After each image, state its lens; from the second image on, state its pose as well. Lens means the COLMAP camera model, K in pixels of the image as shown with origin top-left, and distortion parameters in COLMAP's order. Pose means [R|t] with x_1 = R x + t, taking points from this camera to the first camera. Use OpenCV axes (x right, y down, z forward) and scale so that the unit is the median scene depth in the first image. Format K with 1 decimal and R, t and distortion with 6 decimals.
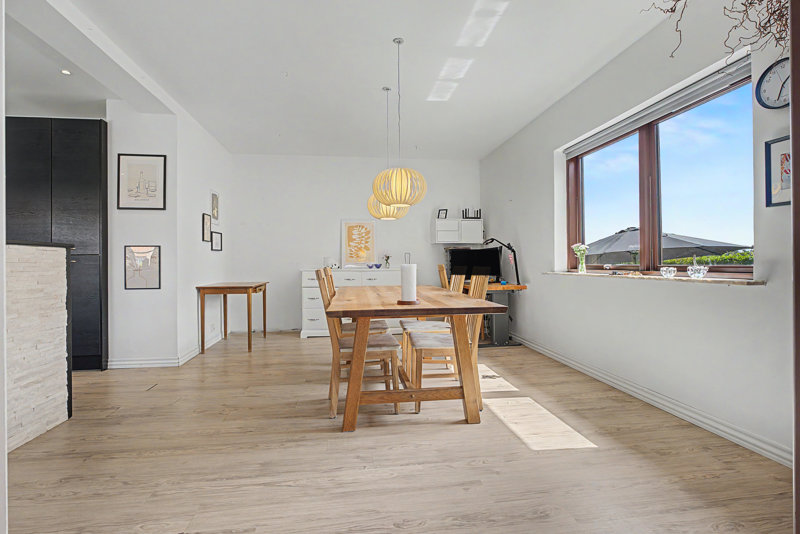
lens RADIAL K [[385.4, 0, 397.2], [0, 385.4, 265.6], [0, 0, 1]] dist [-0.006819, -0.000663]
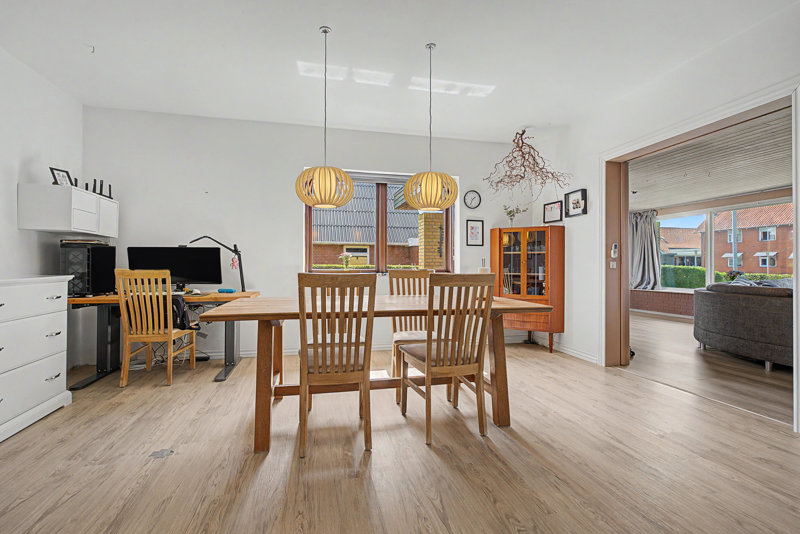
lens RADIAL K [[363.7, 0, 397.6], [0, 363.7, 264.3], [0, 0, 1]] dist [0.004600, 0.000672]
pose [[-0.124343, 0.006611, 0.992217, -0.886097], [0.005336, 0.999968, -0.005994, -0.009150], [-0.992225, 0.004549, -0.124374, 1.148262]]
